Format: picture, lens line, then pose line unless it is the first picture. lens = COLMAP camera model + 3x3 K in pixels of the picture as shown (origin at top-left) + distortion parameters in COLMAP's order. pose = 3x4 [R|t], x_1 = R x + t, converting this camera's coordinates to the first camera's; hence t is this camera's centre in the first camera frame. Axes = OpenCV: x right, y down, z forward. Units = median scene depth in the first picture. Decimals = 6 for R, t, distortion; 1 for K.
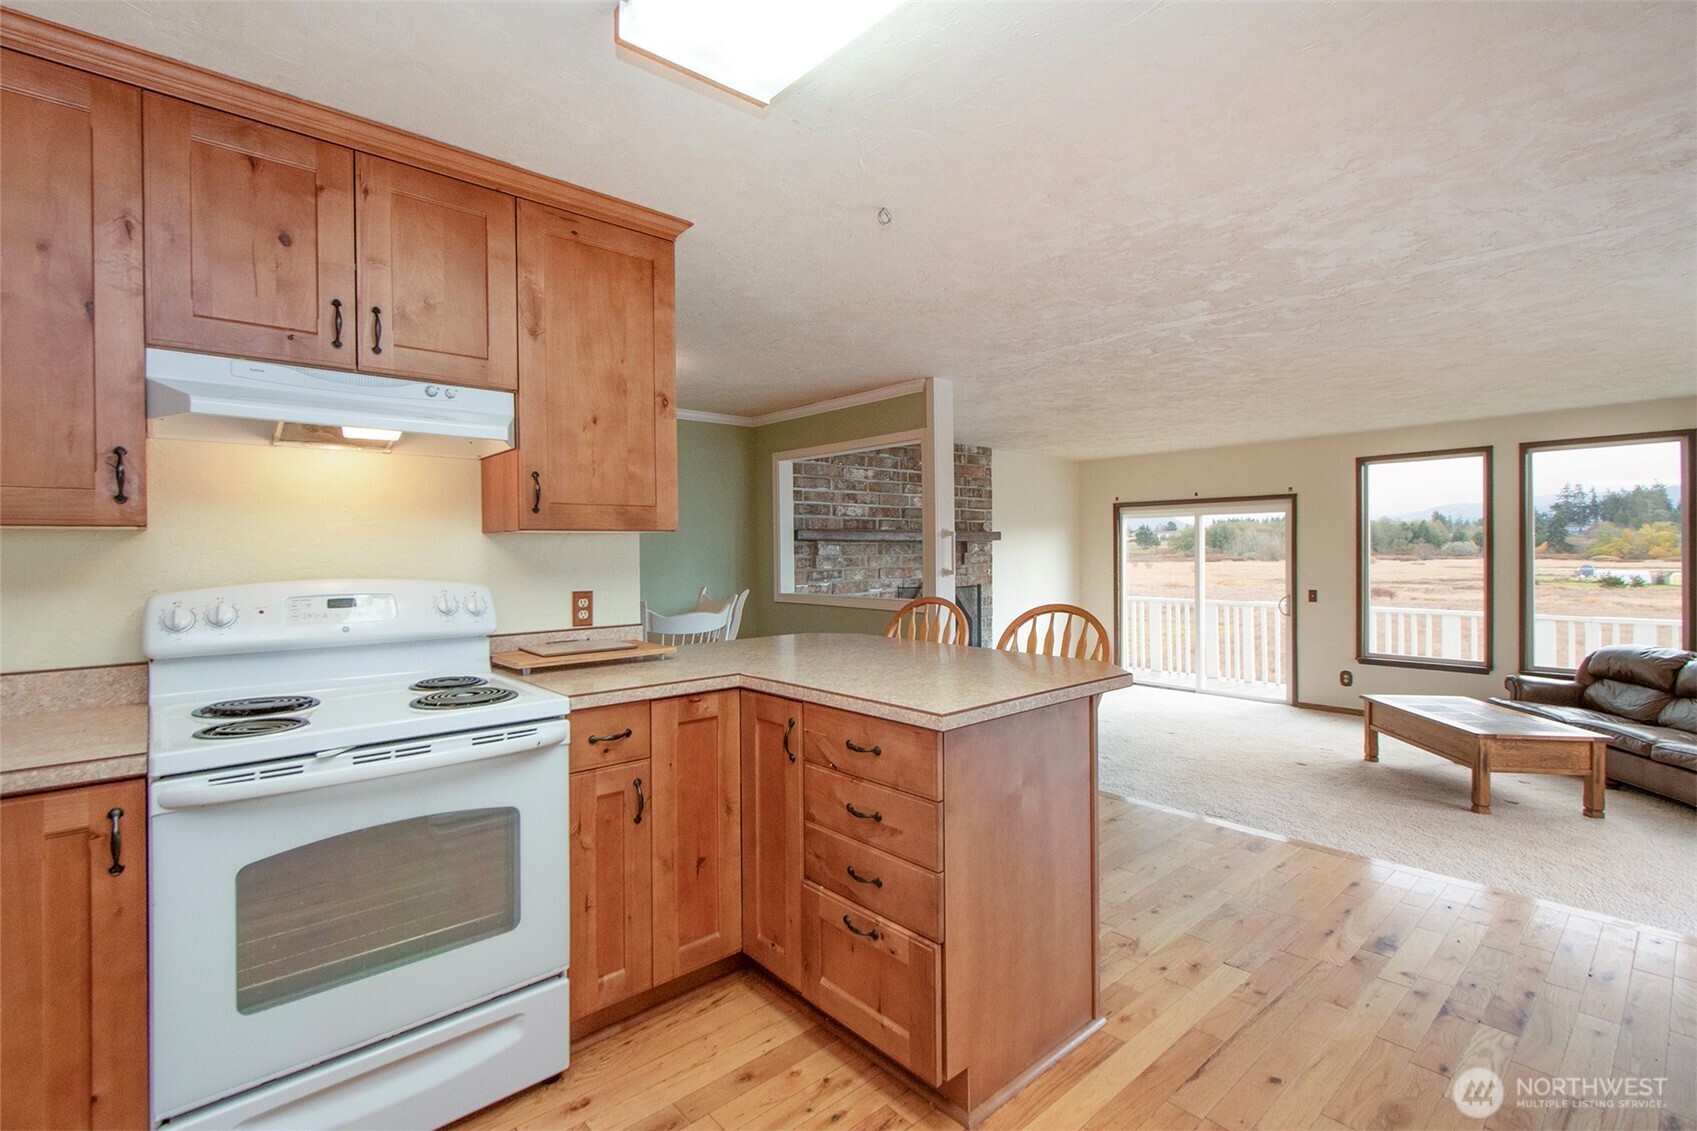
lens RADIAL K [[763.2, 0, 846.0], [0, 763.2, 554.4], [0, 0, 1]] dist [-0.002546, -0.000550]
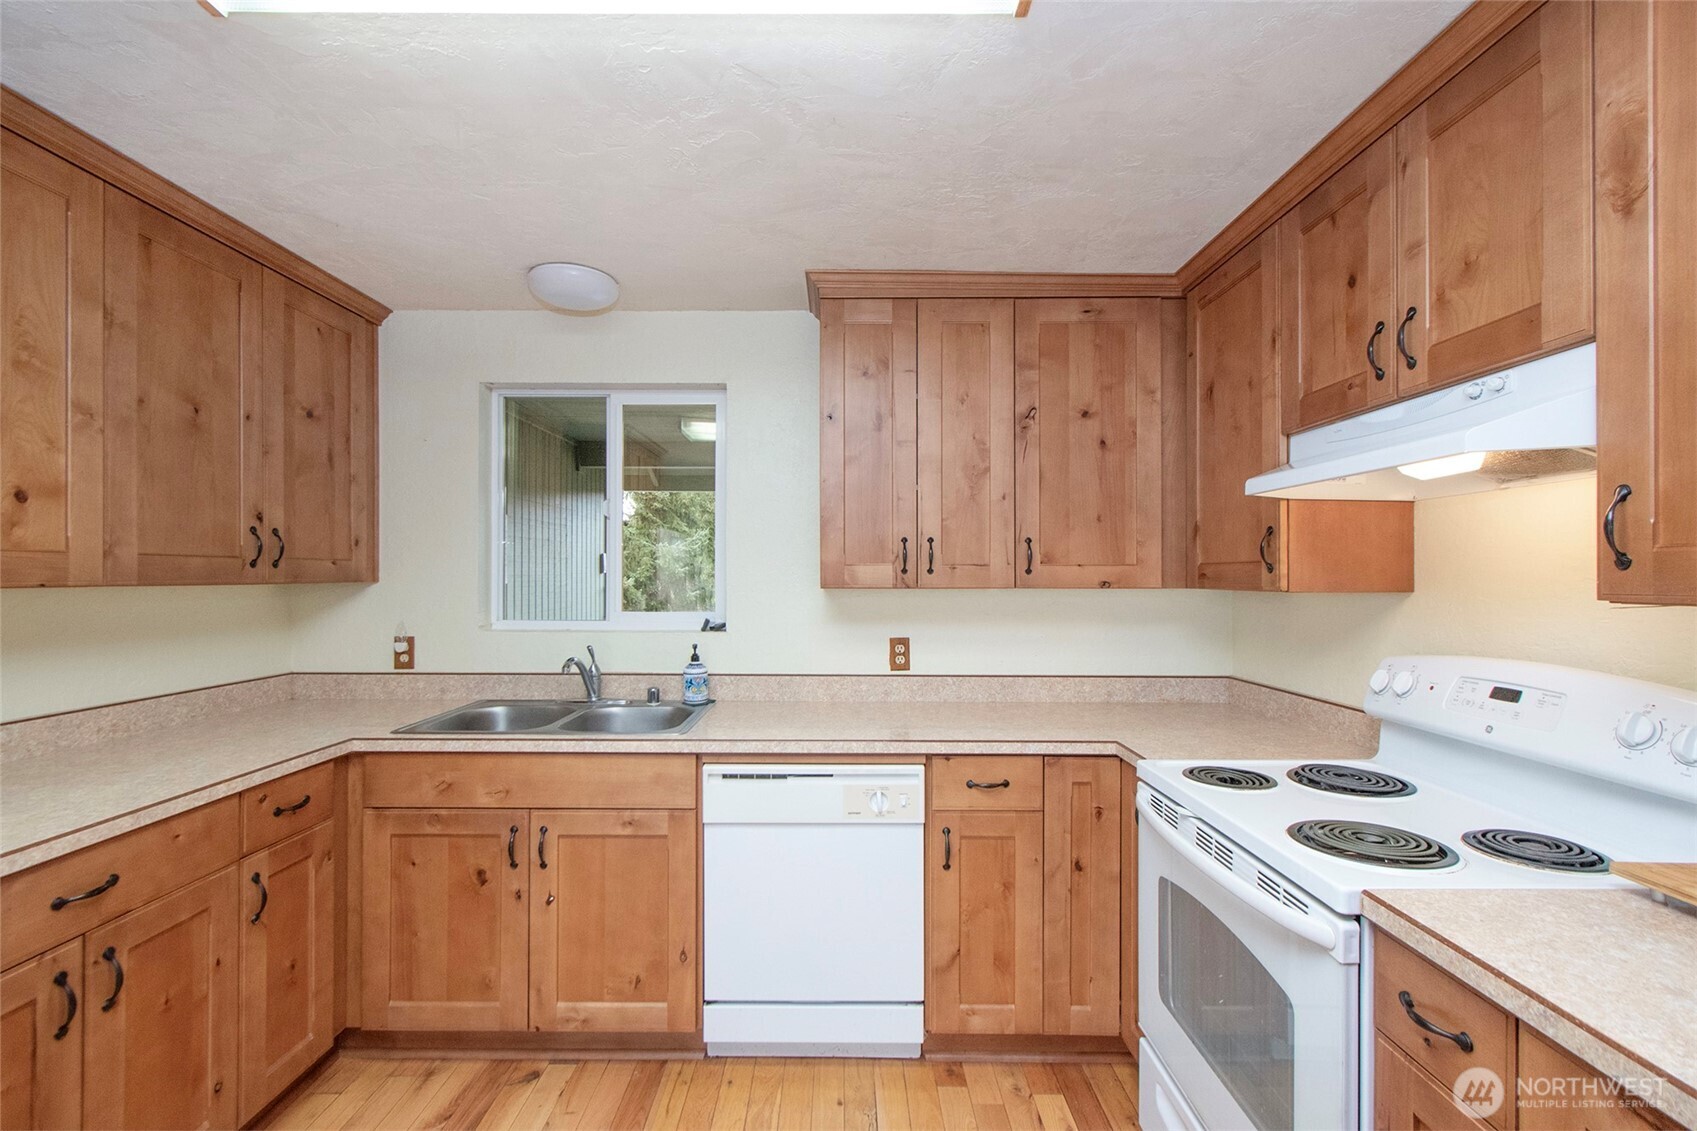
lens RADIAL K [[752.4, 0, 838.4], [0, 752.4, 575.2], [0, 0, 1]] dist [0.001199, 0.000543]
pose [[-0.669147, 0.007846, -0.743088, 0.268198], [0.000901, 0.999952, 0.009746, -0.051872], [0.743129, 0.005852, -0.669122, 0.875585]]
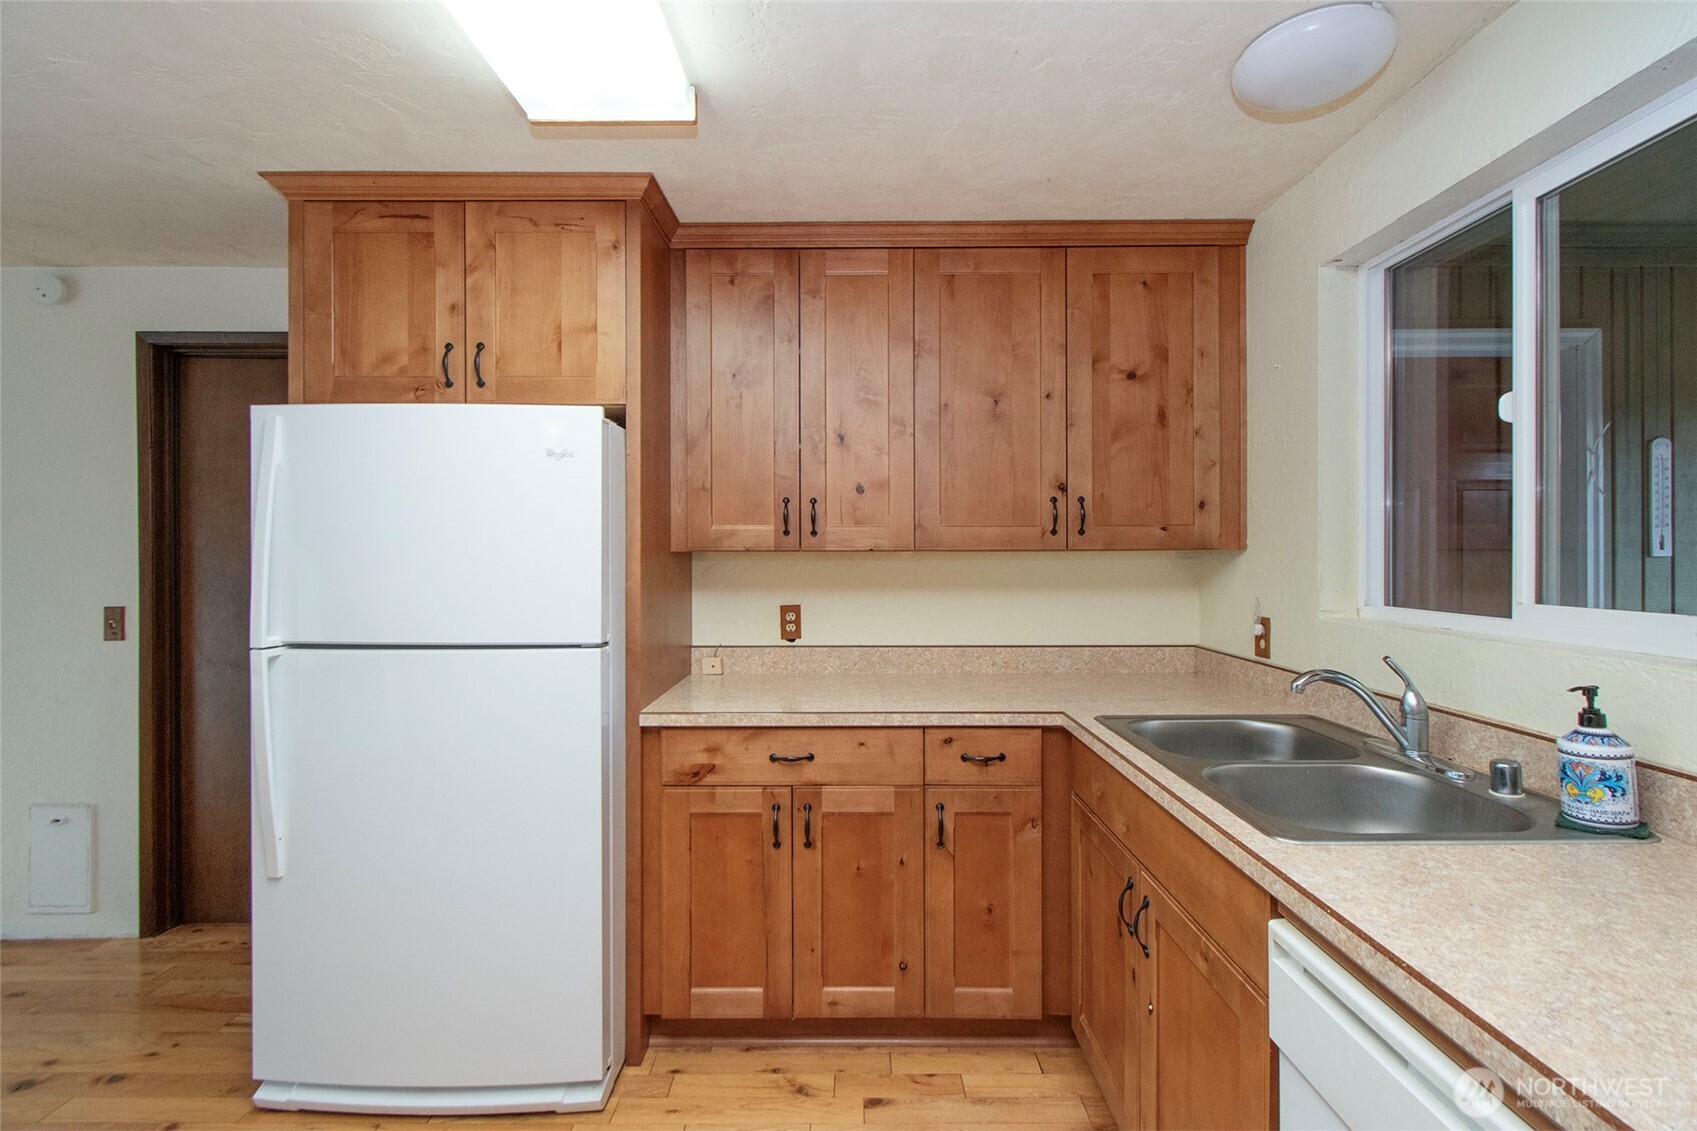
lens RADIAL K [[763.2, 0, 846.0], [0, 763.2, 554.4], [0, 0, 1]] dist [-0.002546, -0.000550]
pose [[-0.743760, 0.011276, 0.668352, -0.407626], [0.011640, 0.999925, -0.003917, -0.026745], [-0.668346, 0.004866, -0.743835, 0.650283]]
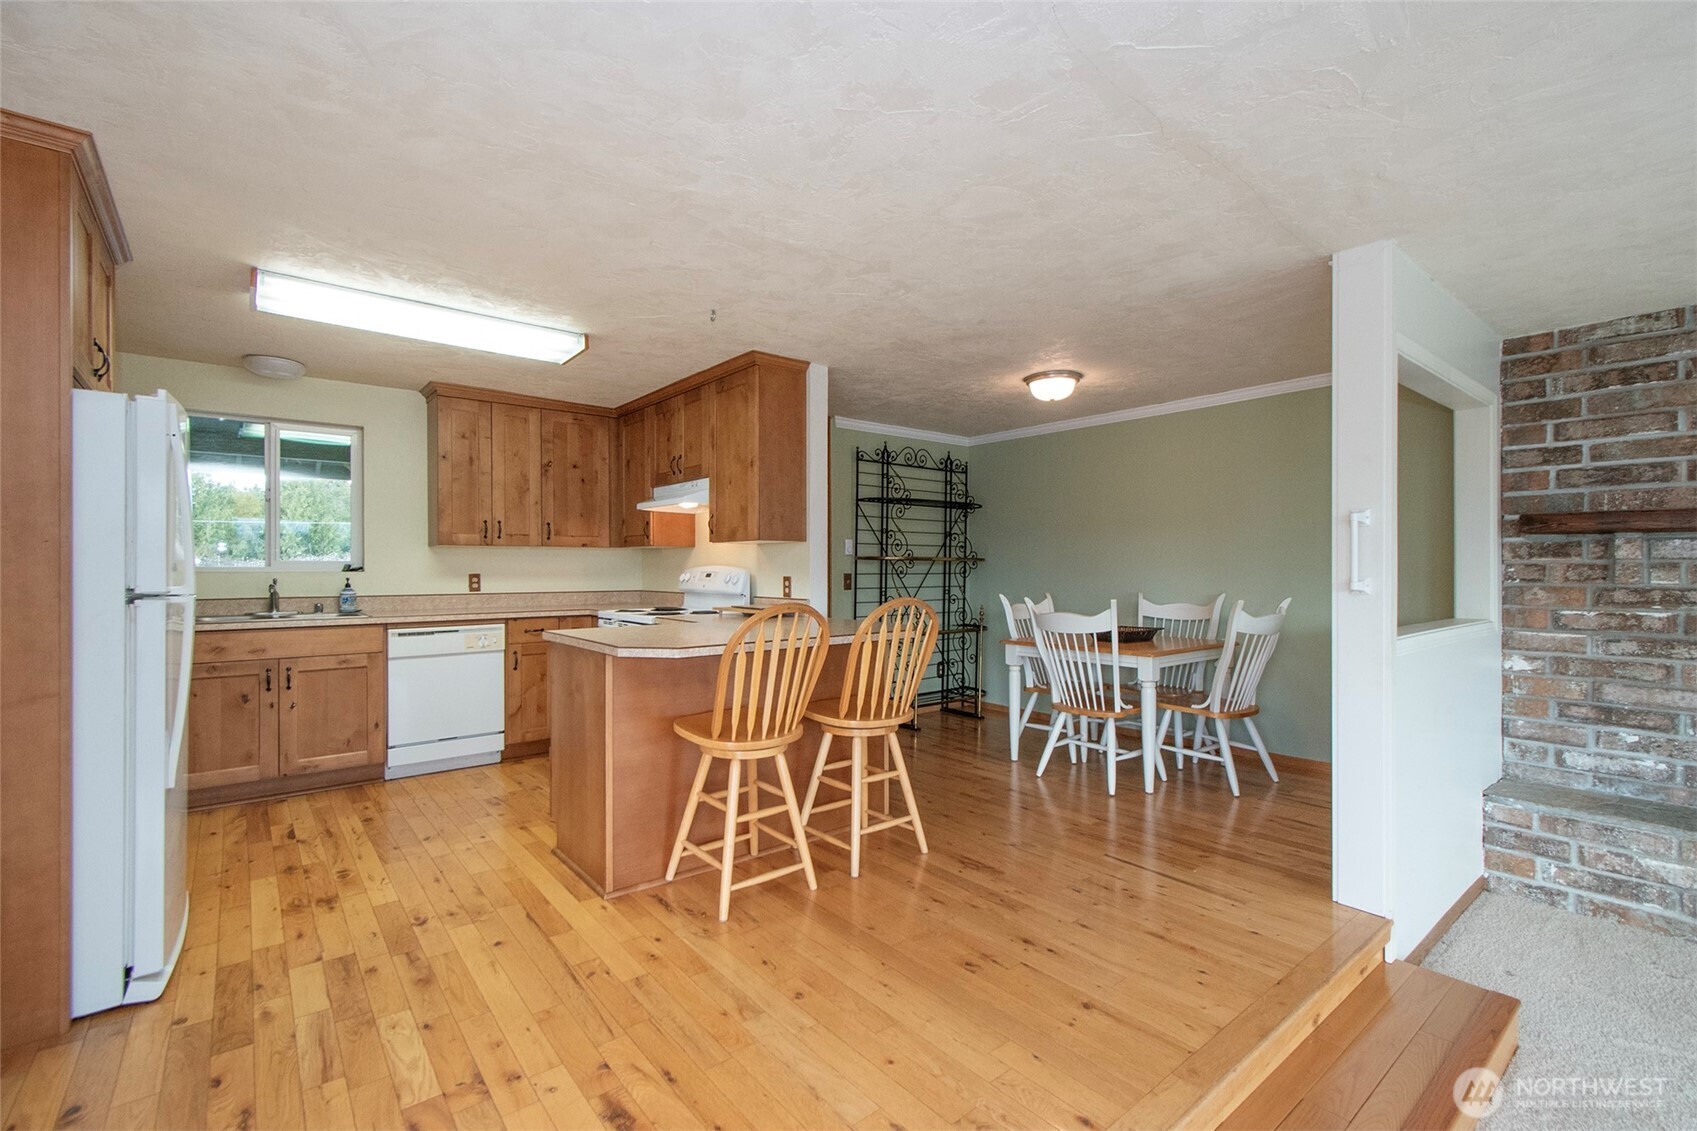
lens RADIAL K [[752.4, 0, 838.4], [0, 752.4, 575.2], [0, 0, 1]] dist [0.001199, 0.000543]
pose [[-0.047722, 0.016685, -0.998721, 1.472266], [-0.004967, 0.999844, 0.016941, 0.018229], [0.998848, 0.005769, -0.047632, 1.325289]]
